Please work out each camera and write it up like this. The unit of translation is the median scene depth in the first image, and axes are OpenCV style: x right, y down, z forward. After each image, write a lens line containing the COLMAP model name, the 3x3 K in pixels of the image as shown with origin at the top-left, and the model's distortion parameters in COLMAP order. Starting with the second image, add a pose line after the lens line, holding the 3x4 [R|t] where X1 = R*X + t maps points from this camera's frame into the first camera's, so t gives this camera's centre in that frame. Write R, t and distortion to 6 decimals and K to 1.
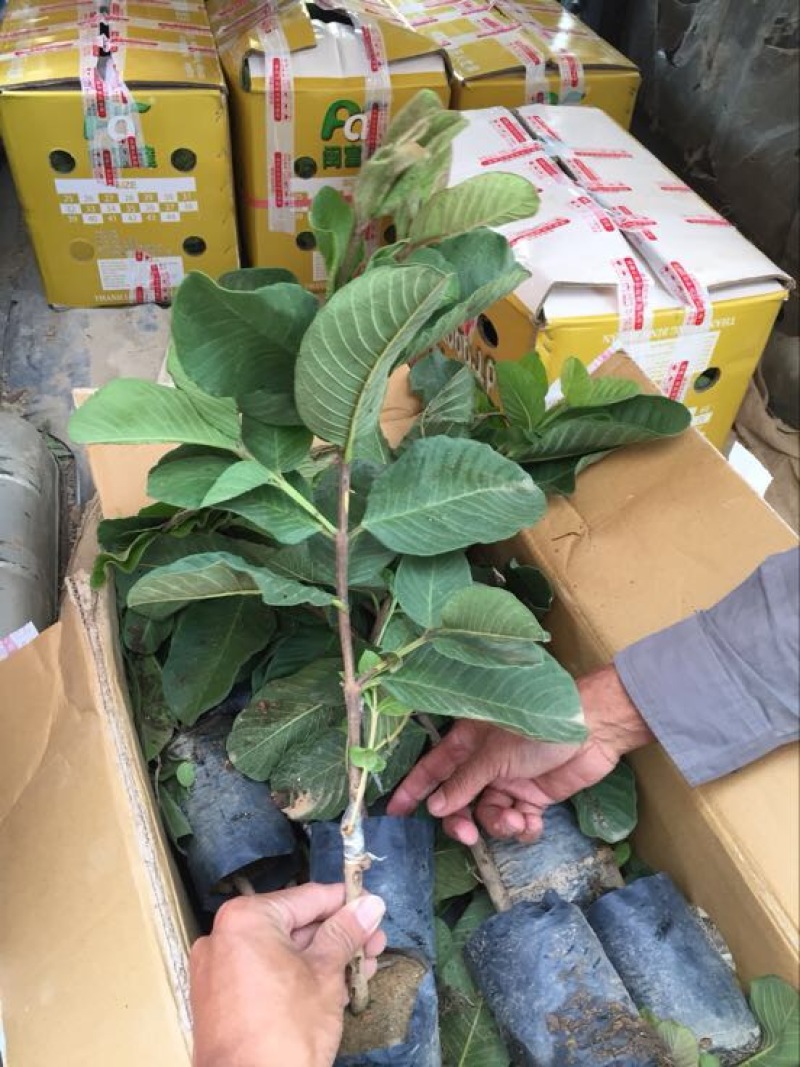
lens RADIAL K [[928.4, 0, 373.2], [0, 928.4, 537.3], [0, 0, 1]] dist [0.085378, -0.130094]
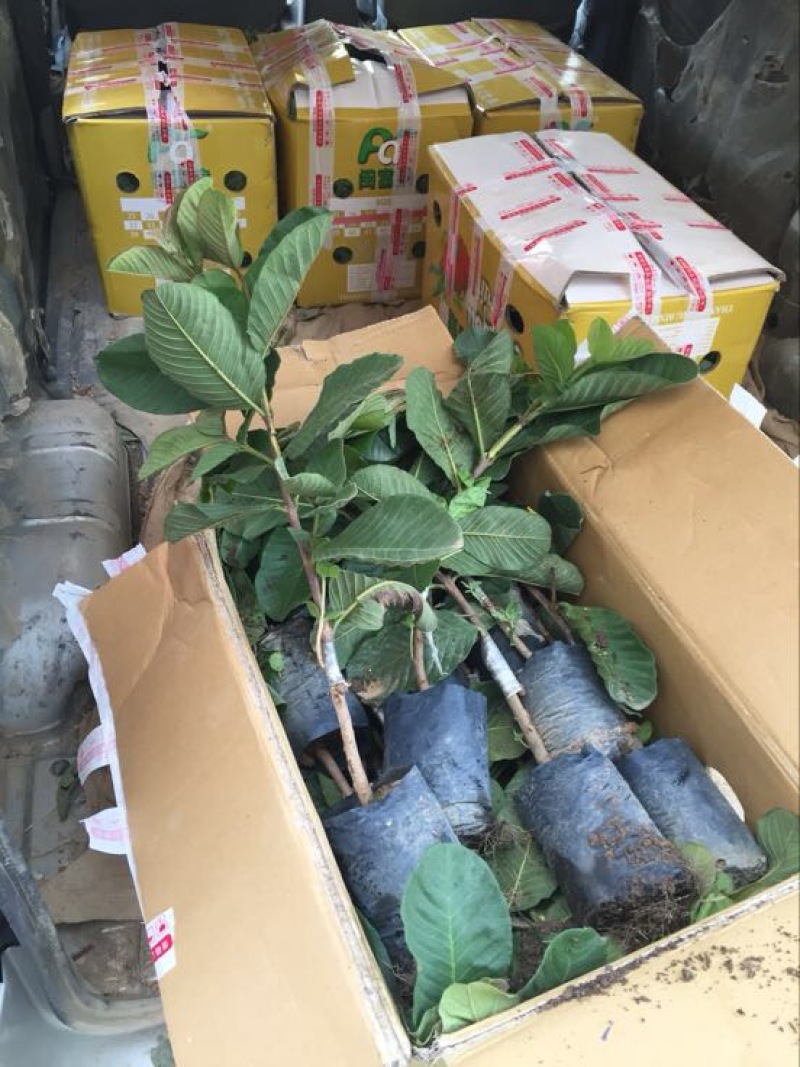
lens RADIAL K [[913.2, 0, 379.5], [0, 913.2, 532.9], [0, 0, 1]] dist [0.092776, -0.140848]
pose [[0.999992, -0.003720, -0.001110, -0.039053], [0.003669, 0.999061, -0.043171, 0.080597], [0.001270, 0.043166, 0.999067, -0.099025]]
